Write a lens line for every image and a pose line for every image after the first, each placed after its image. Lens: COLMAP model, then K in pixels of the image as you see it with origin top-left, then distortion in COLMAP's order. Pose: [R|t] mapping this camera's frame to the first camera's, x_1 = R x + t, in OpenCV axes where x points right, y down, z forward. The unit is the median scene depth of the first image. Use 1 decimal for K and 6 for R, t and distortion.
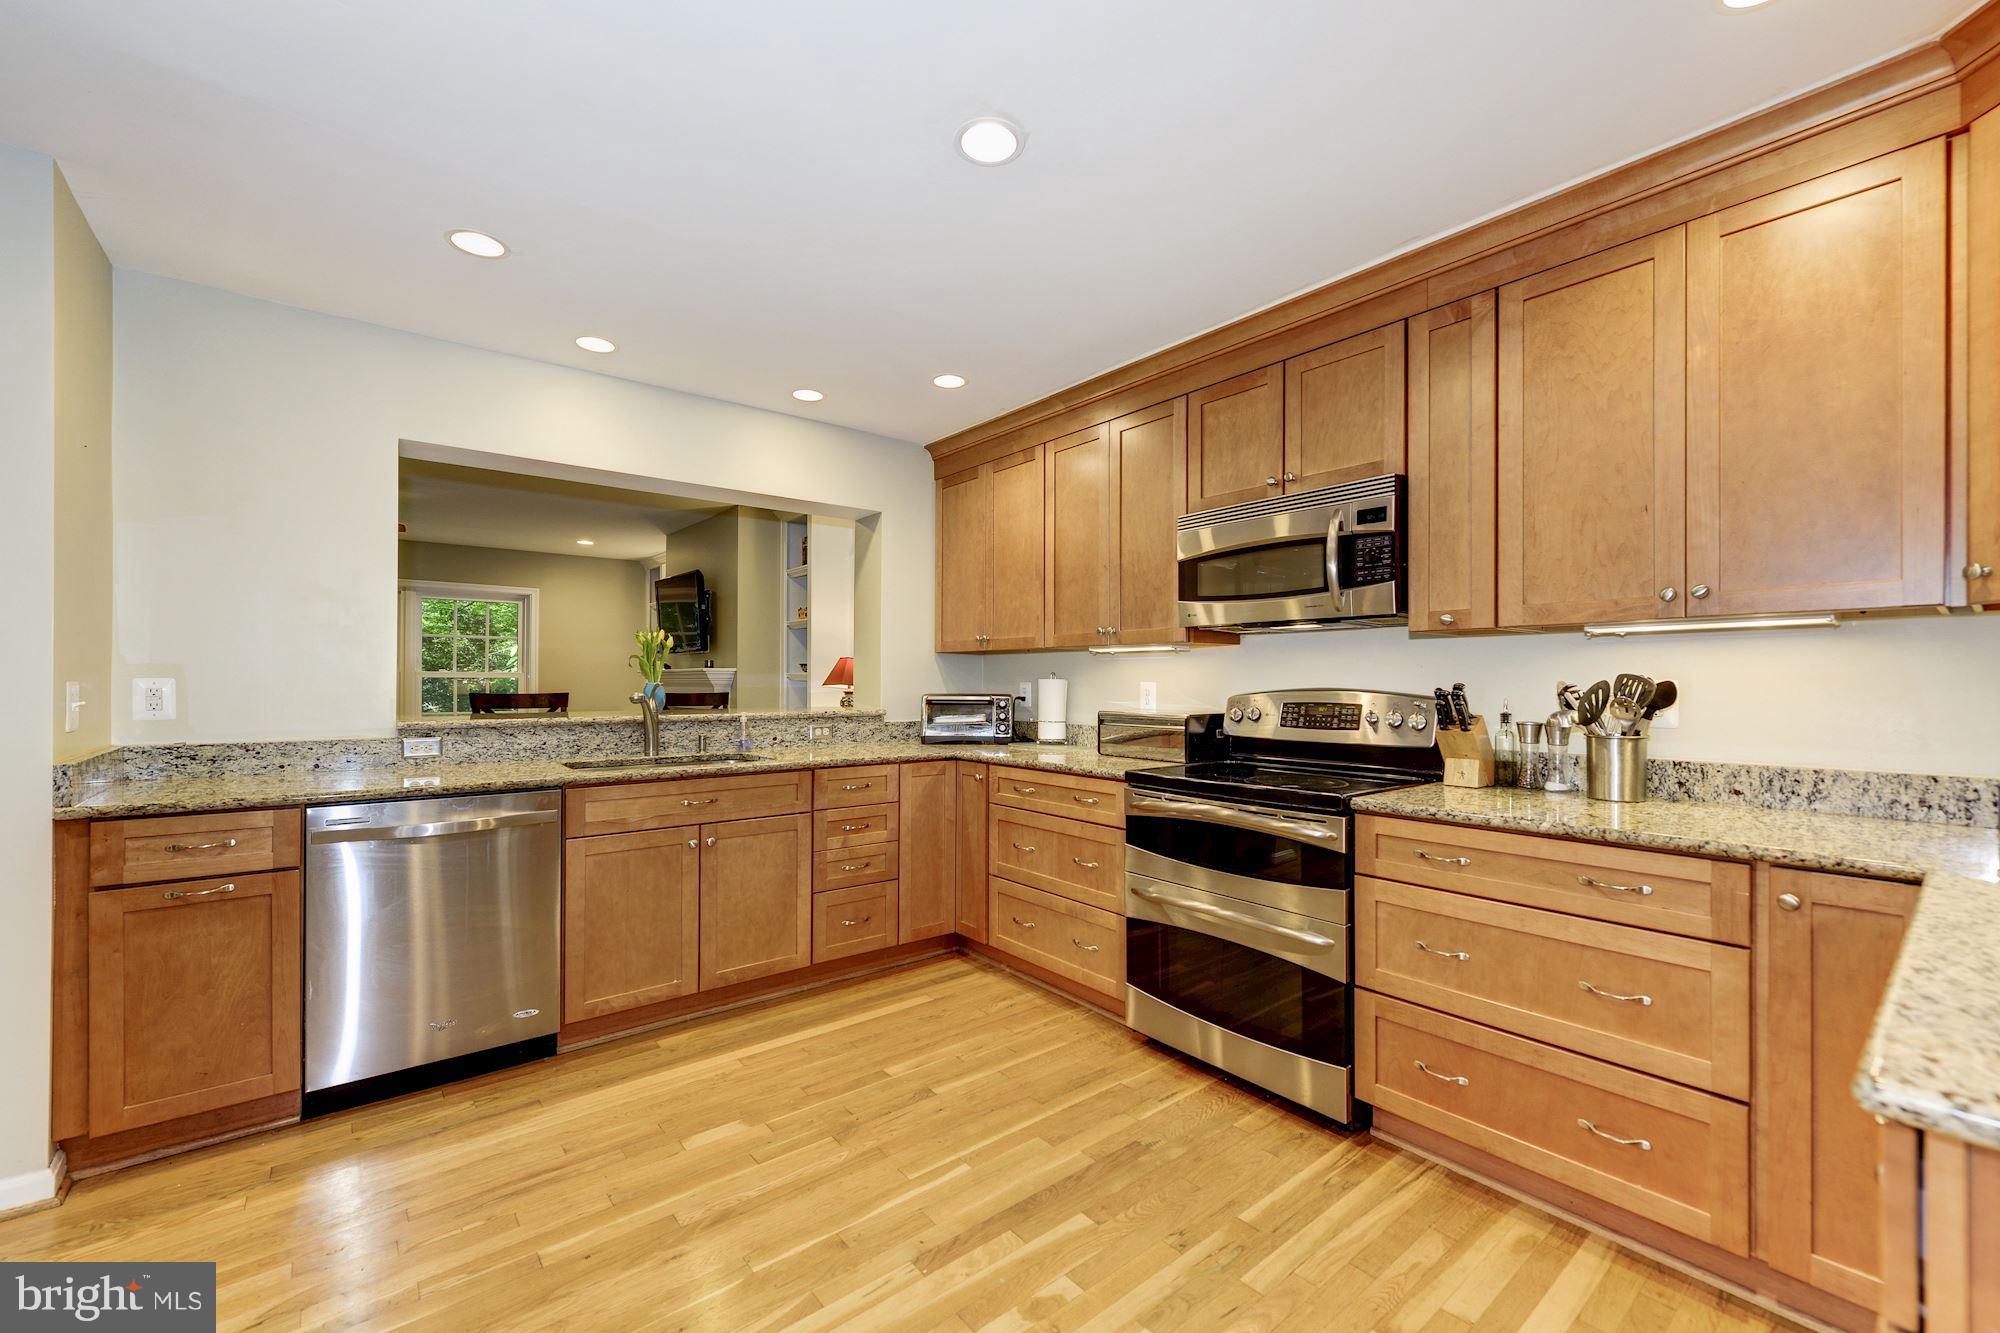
lens RADIAL K [[775.4, 0, 997.1], [0, 775.4, 676.3], [0, 0, 1]] dist [-0.000393, -0.000086]
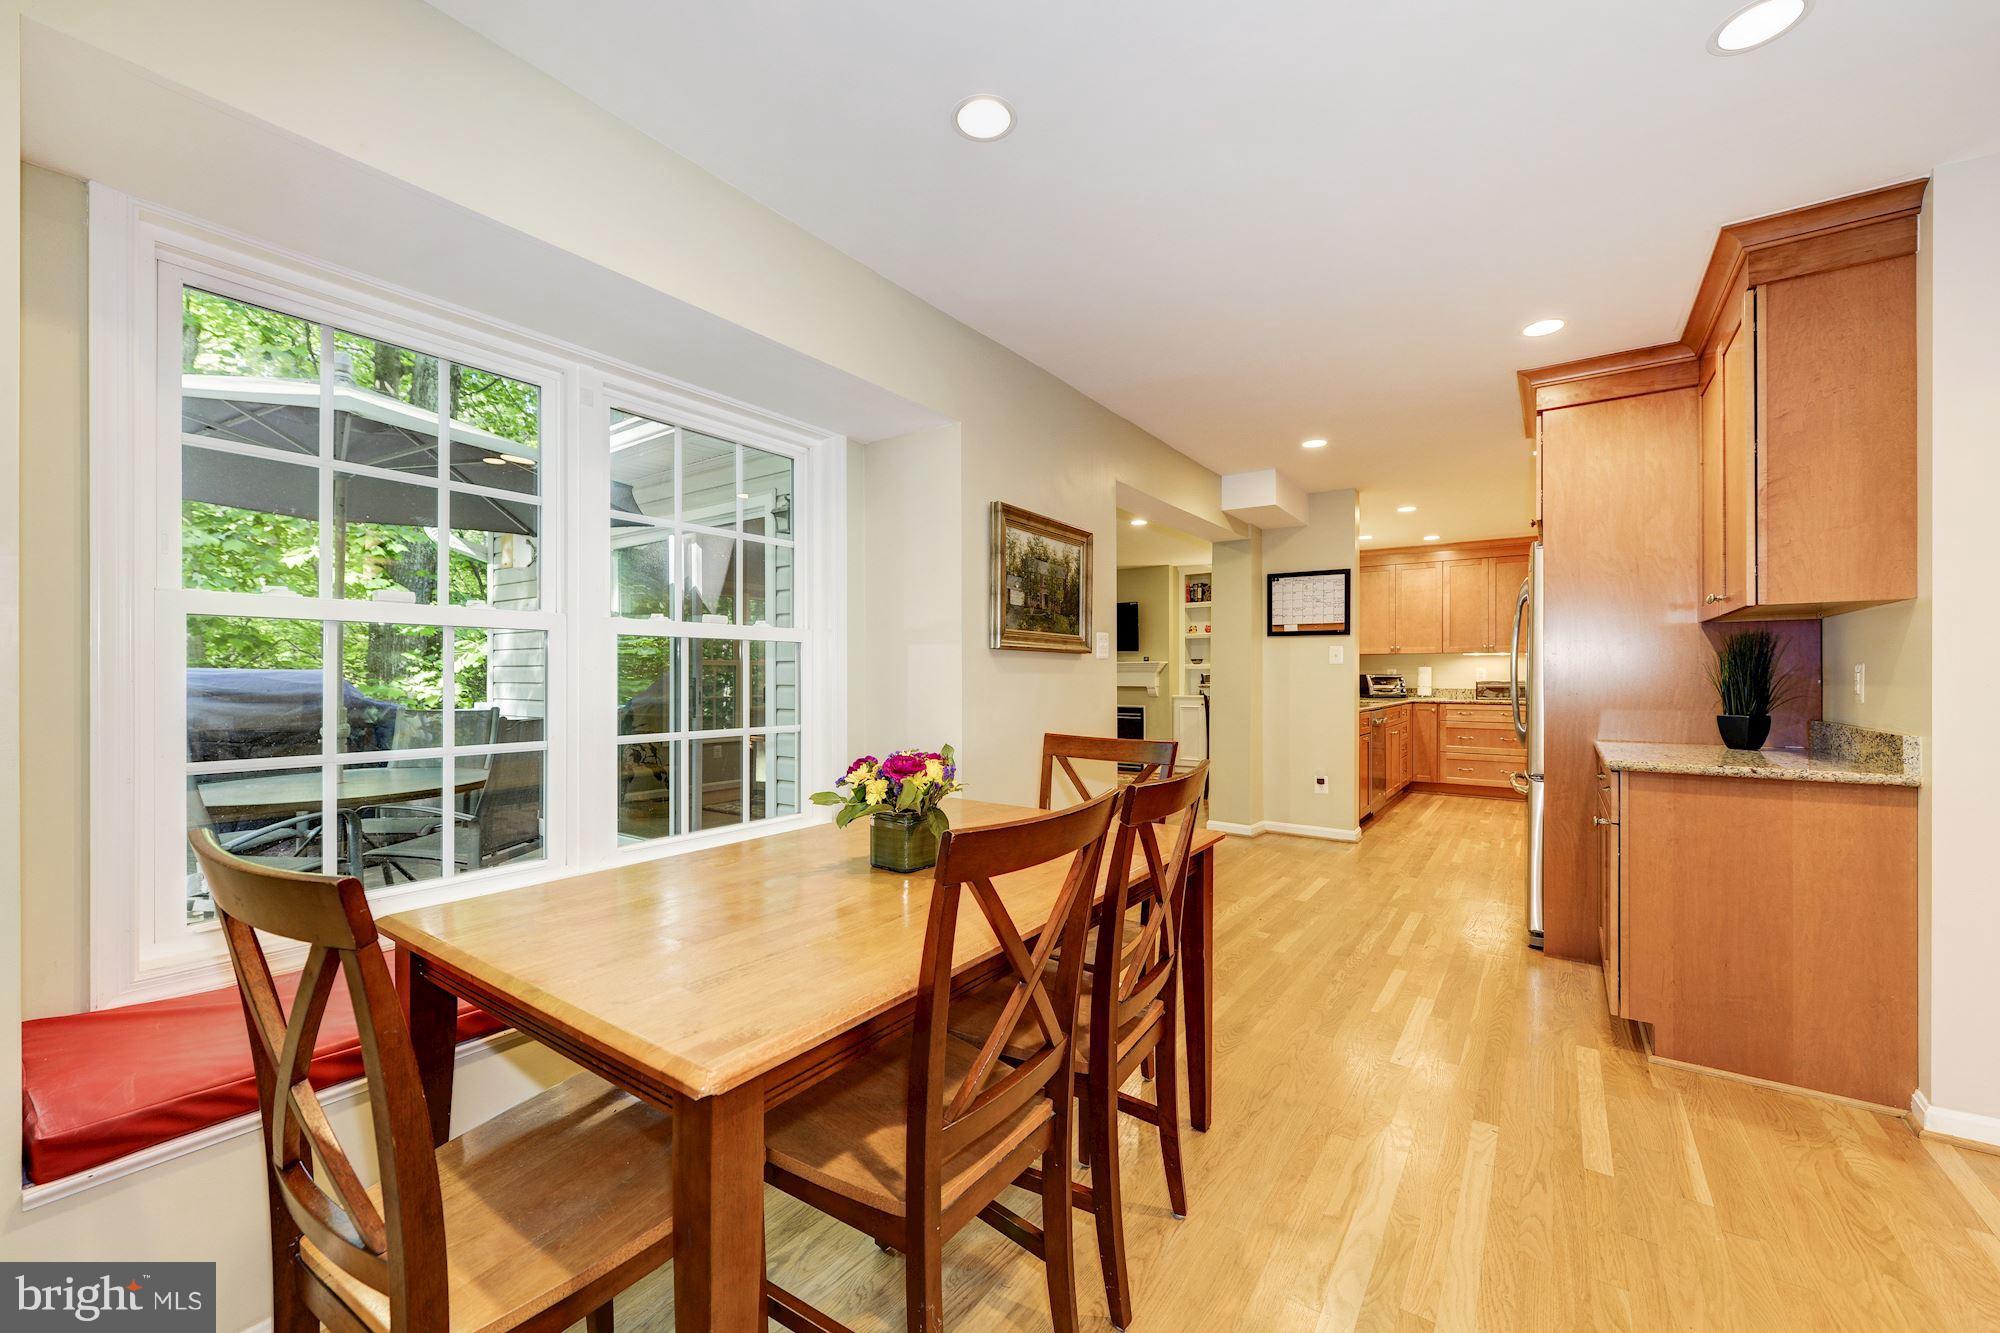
lens RADIAL K [[792.3, 0, 998.7], [0, 792.3, 677.1], [0, 0, 1]] dist [0.001575, 0.000045]
pose [[0.968379, 0.005773, 0.249415, -2.631925], [-0.006234, 0.999980, 0.001061, 0.054824], [-0.249404, -0.002582, 0.968396, -1.365586]]
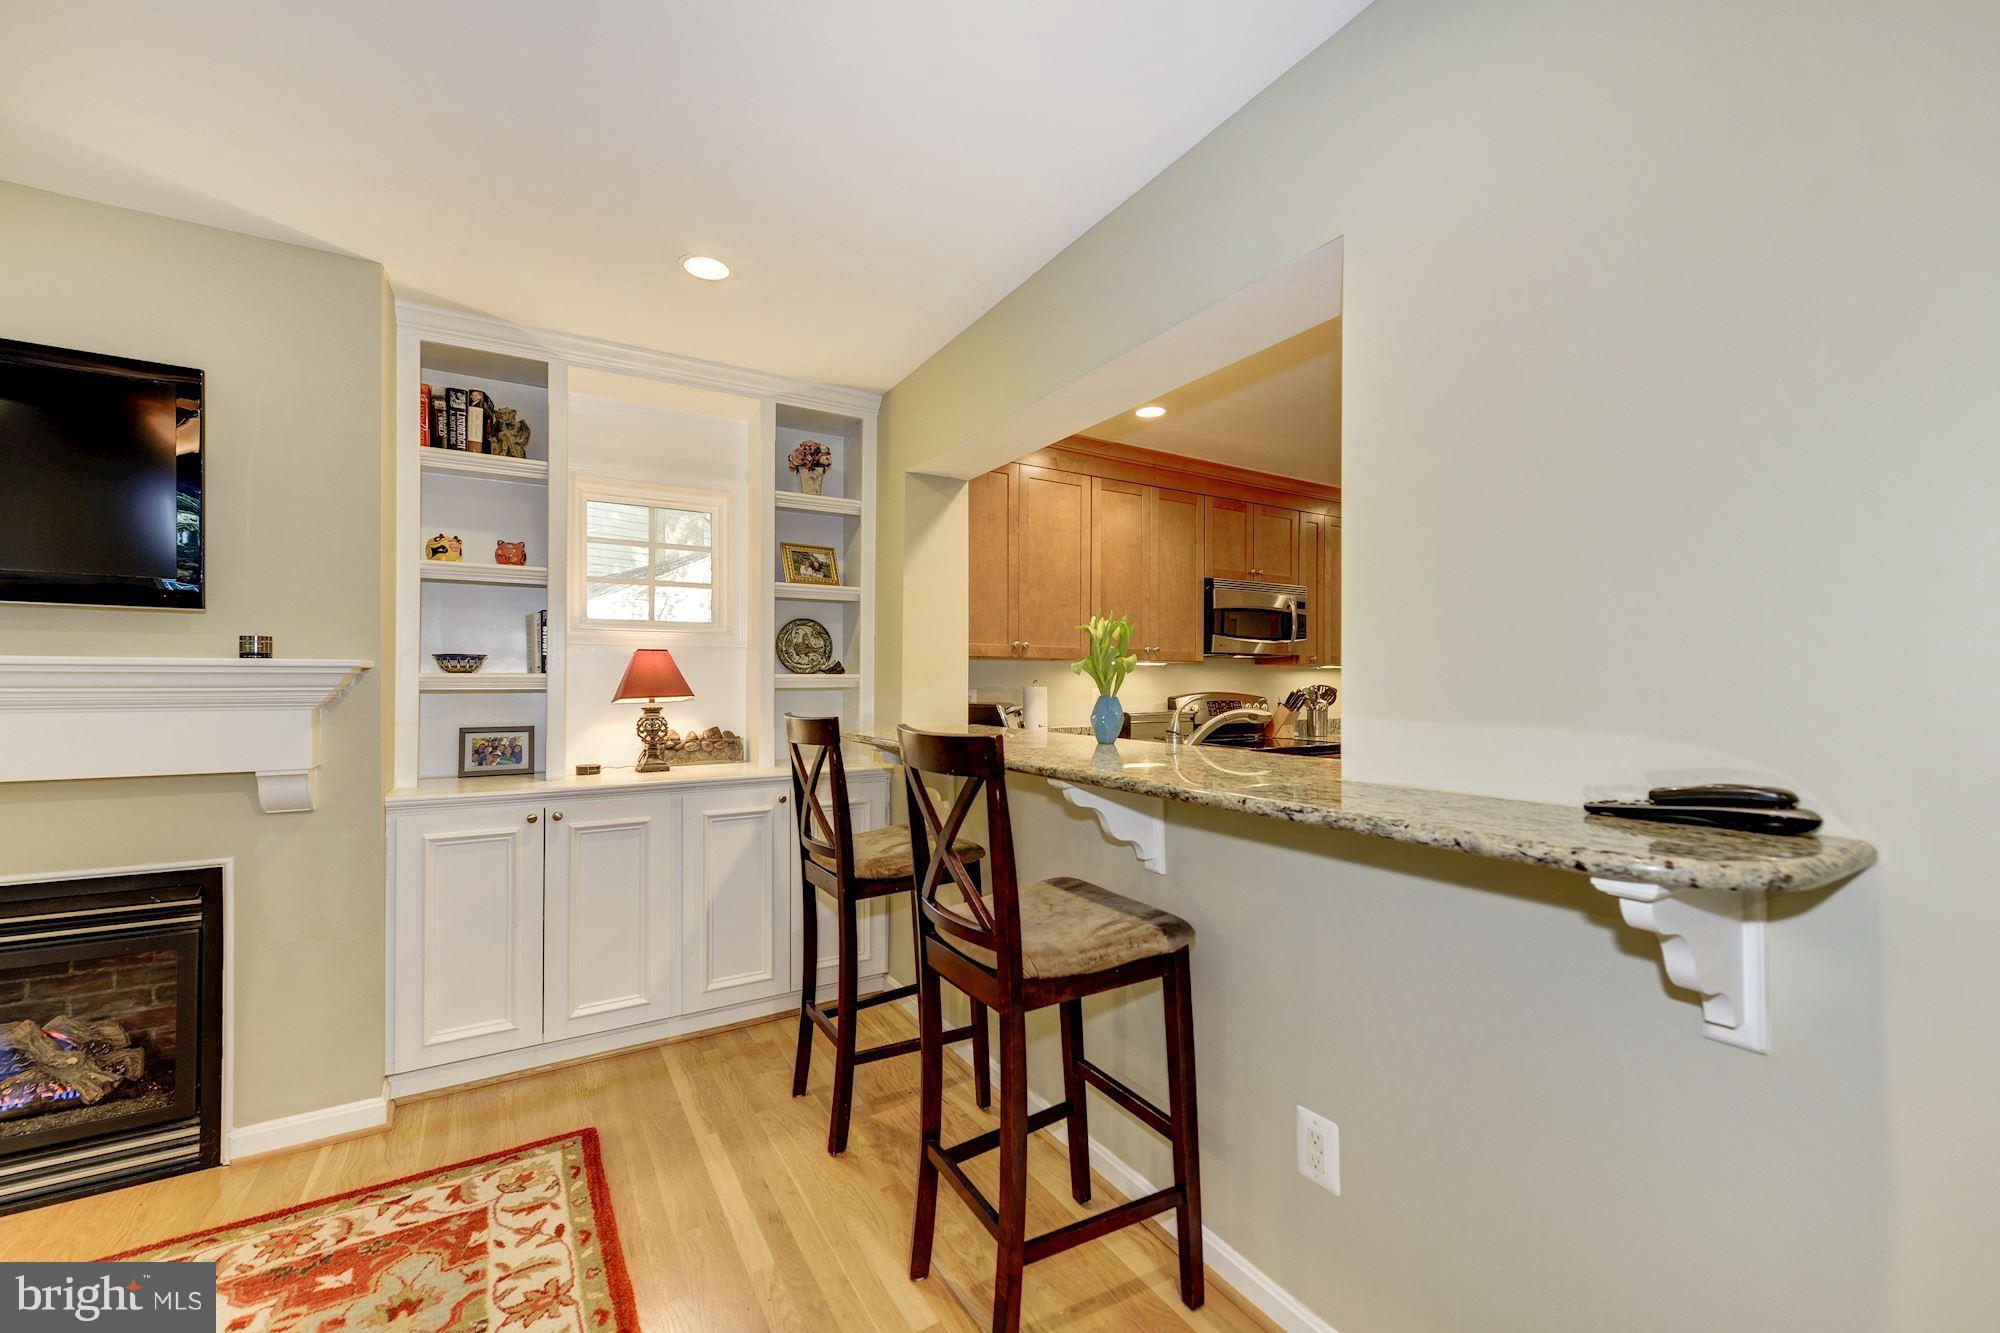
lens RADIAL K [[792.3, 0, 998.7], [0, 792.3, 677.1], [0, 0, 1]] dist [0.001575, 0.000045]
pose [[0.155504, 0.013130, 0.987748, -1.628795], [-0.000987, 0.999913, -0.013136, 0.006518], [-0.987835, 0.001068, 0.155504, 1.431618]]
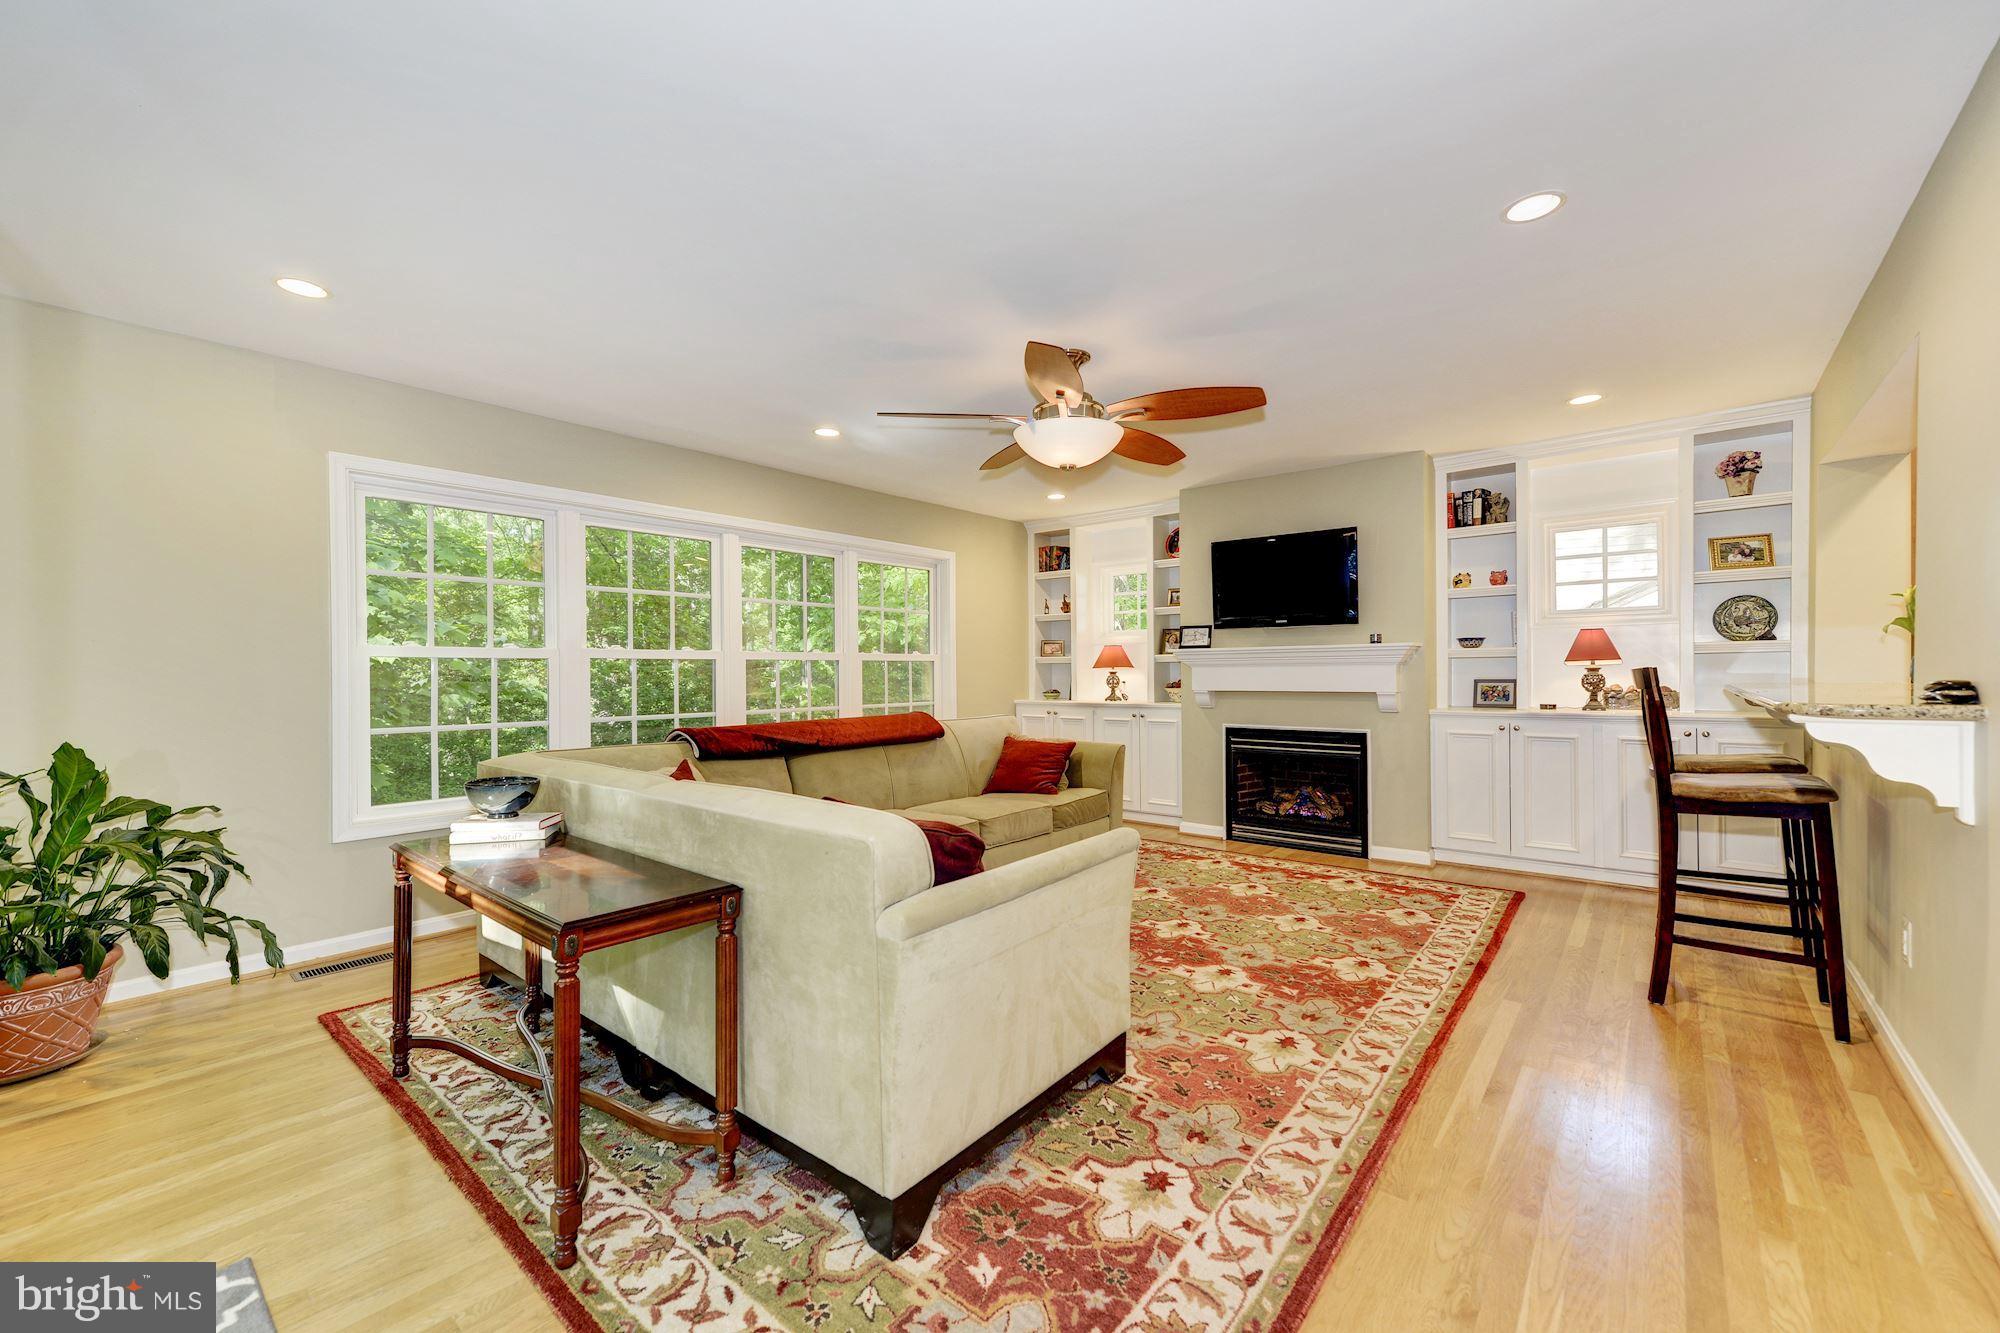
lens RADIAL K [[792.3, 0, 998.7], [0, 792.3, 677.1], [0, 0, 1]] dist [0.001575, 0.000045]
pose [[0.985330, -0.006244, 0.170548, -2.209773], [0.005422, 0.999971, 0.005283, 0.045828], [-0.170576, -0.004281, 0.985335, 0.512818]]
